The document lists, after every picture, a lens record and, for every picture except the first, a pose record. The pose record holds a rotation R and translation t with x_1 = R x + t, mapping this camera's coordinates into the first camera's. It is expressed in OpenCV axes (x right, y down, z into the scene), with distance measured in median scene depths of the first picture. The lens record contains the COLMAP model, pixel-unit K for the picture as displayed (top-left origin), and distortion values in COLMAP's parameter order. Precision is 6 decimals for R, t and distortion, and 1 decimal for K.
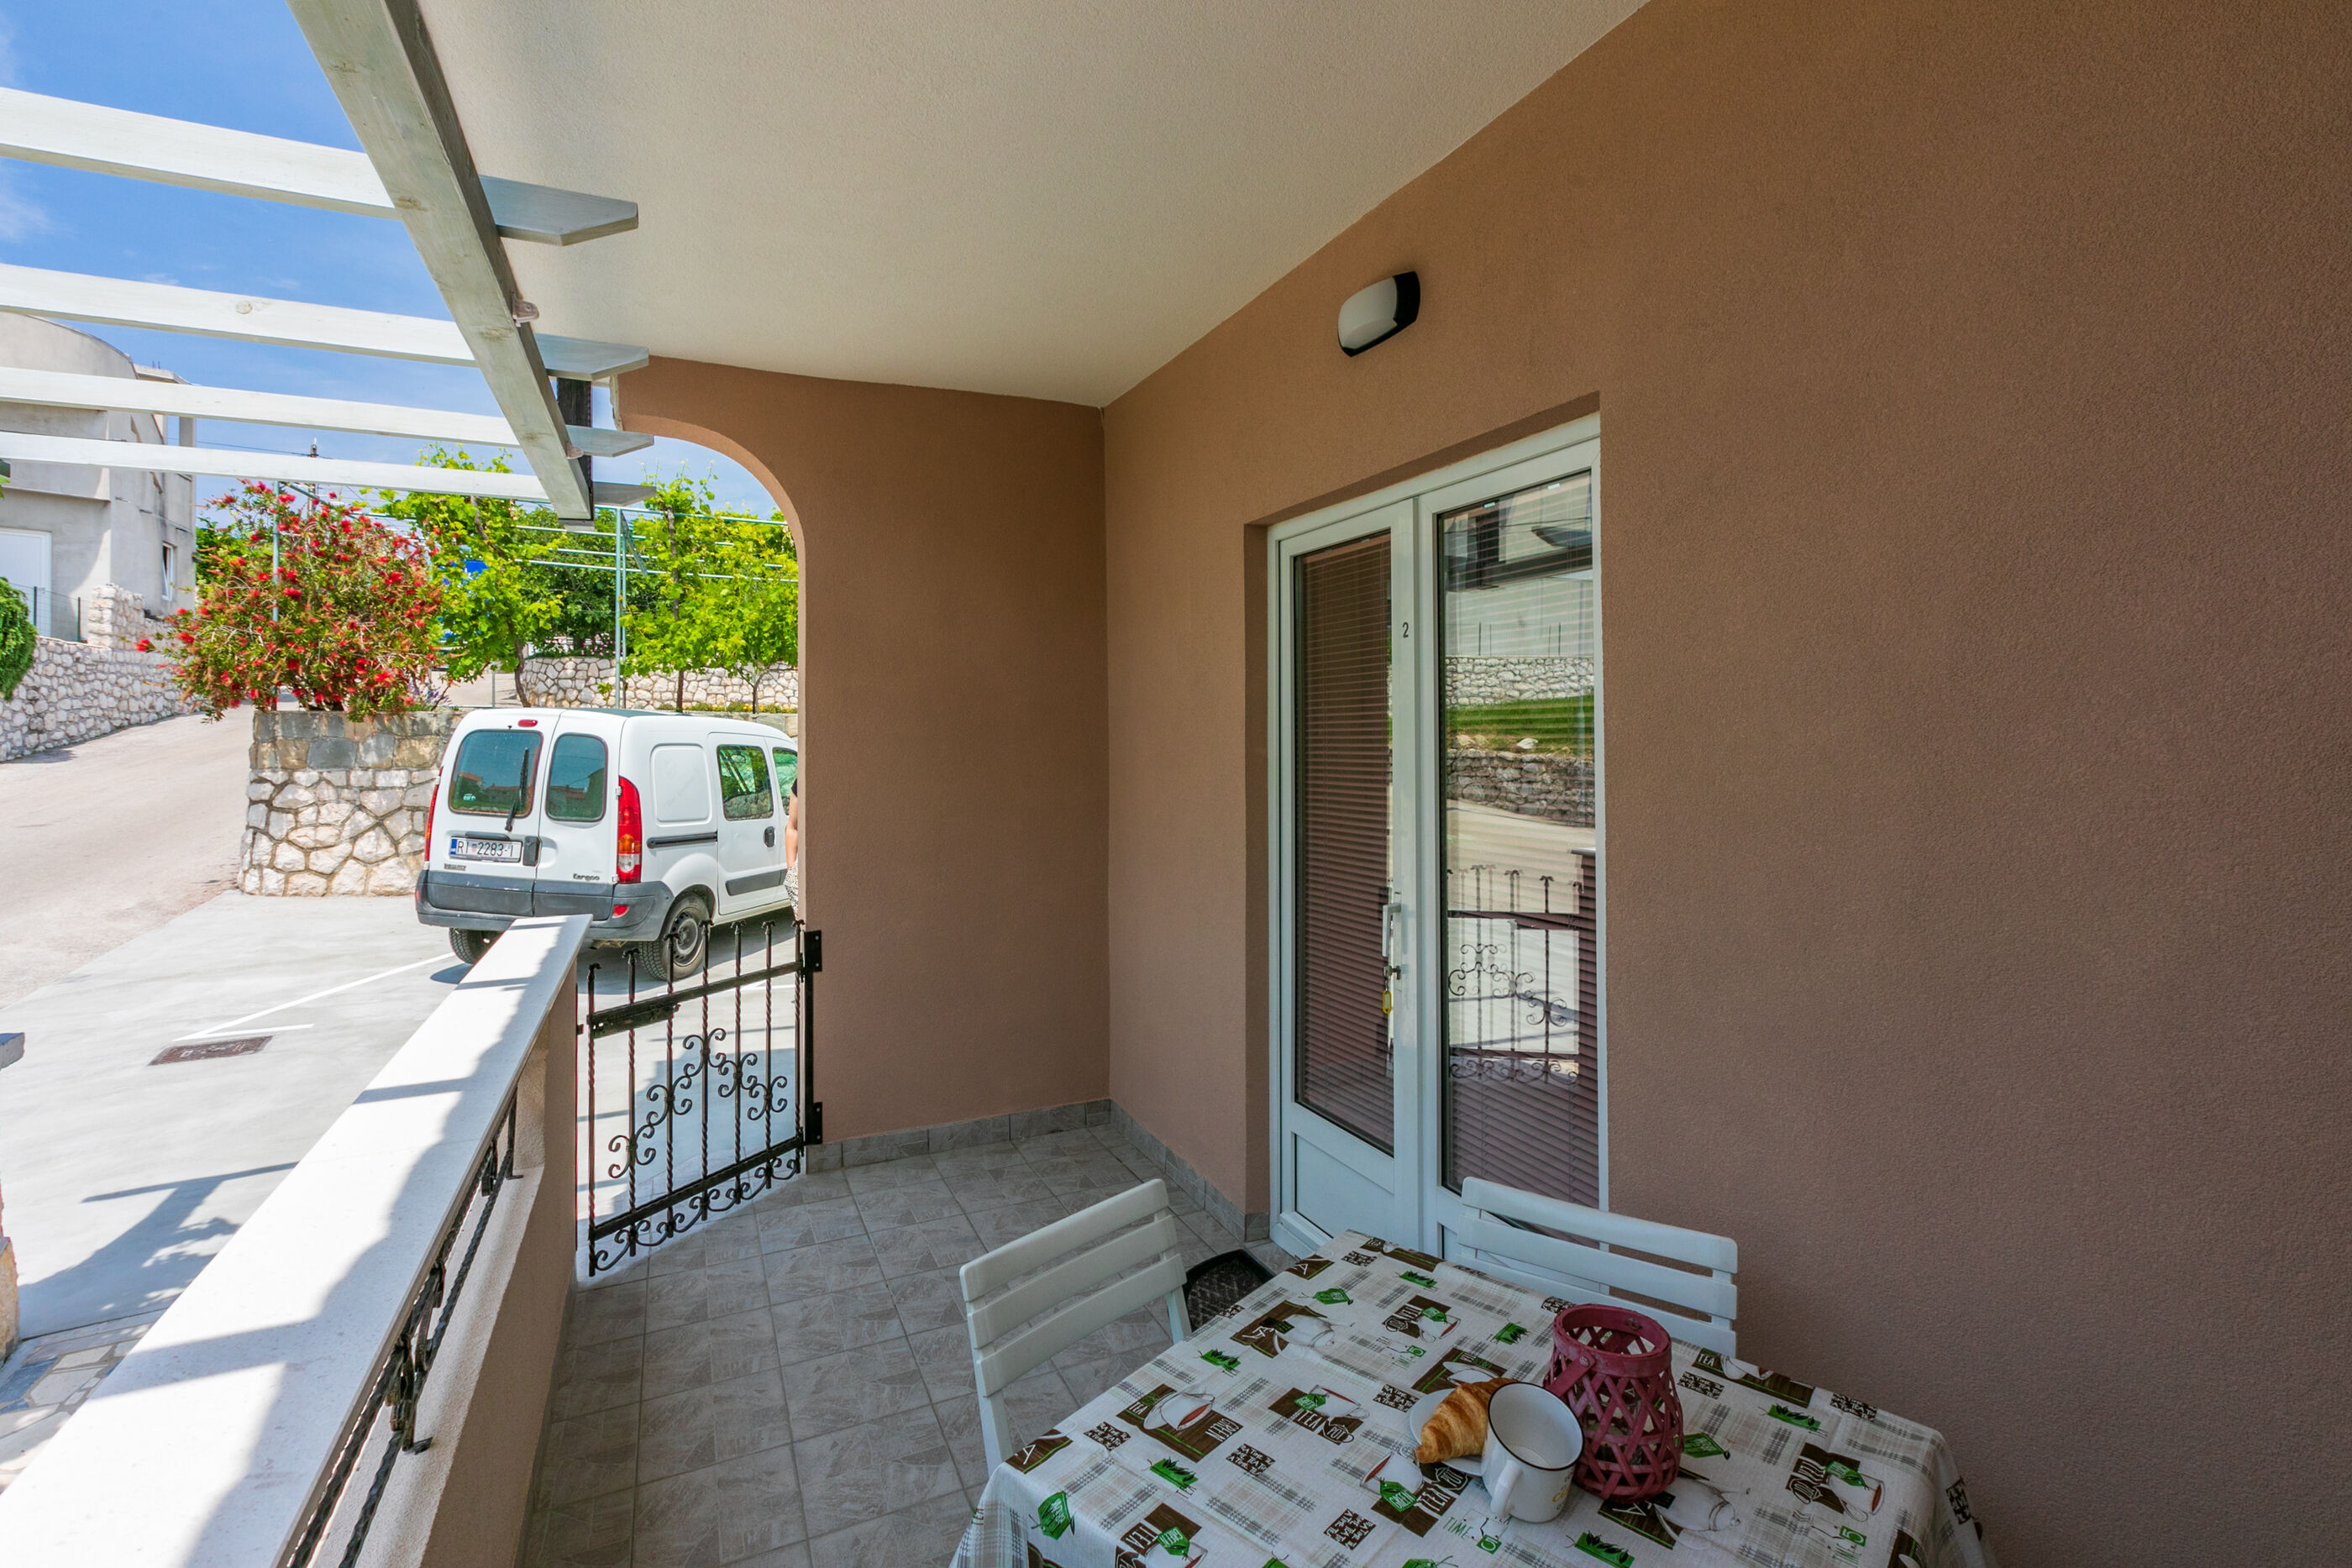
lens RADIAL K [[1060.7, 0, 1169.0], [0, 1060.7, 715.3], [0, 0, 1]] dist [0.002131, -0.000593]
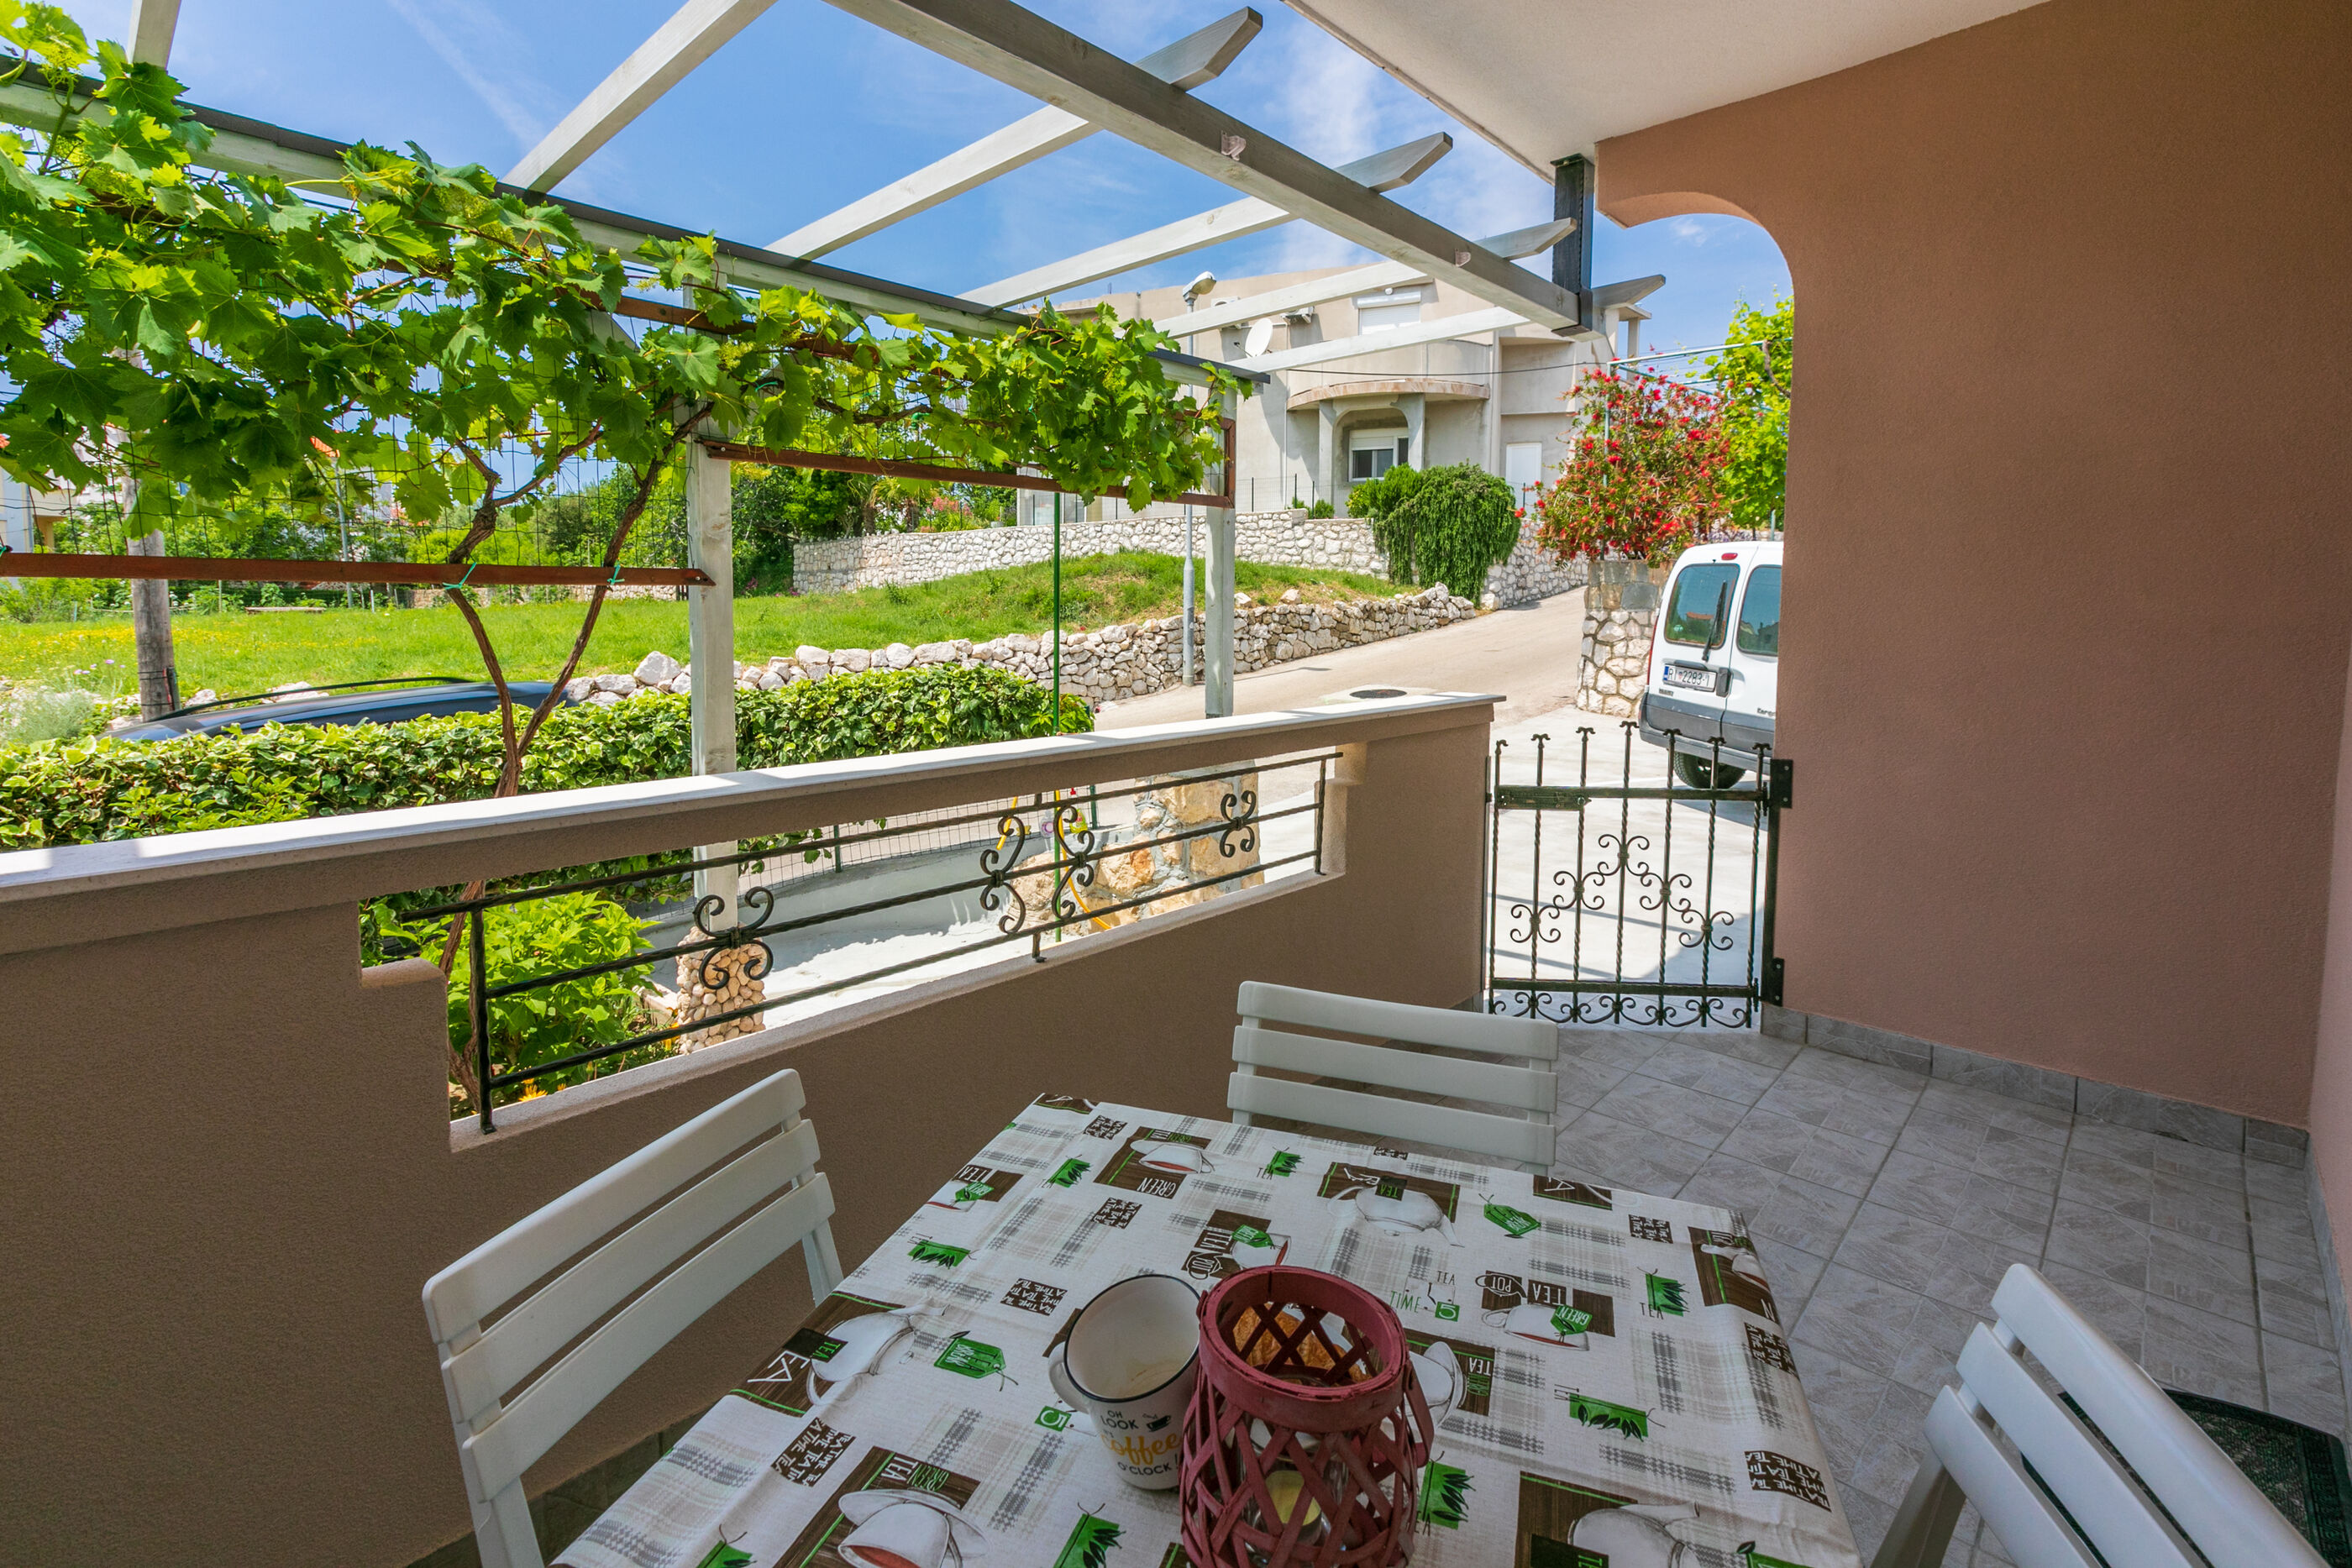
lens RADIAL K [[1069.6, 0, 1165.7], [0, 1069.6, 677.1], [0, 0, 1]] dist [-0.001367, -0.001024]
pose [[0.365100, 0.068773, -0.928425, 0.266086], [0.011796, 0.996846, 0.078480, 0.063647], [0.930894, -0.039605, 0.363137, 0.229790]]
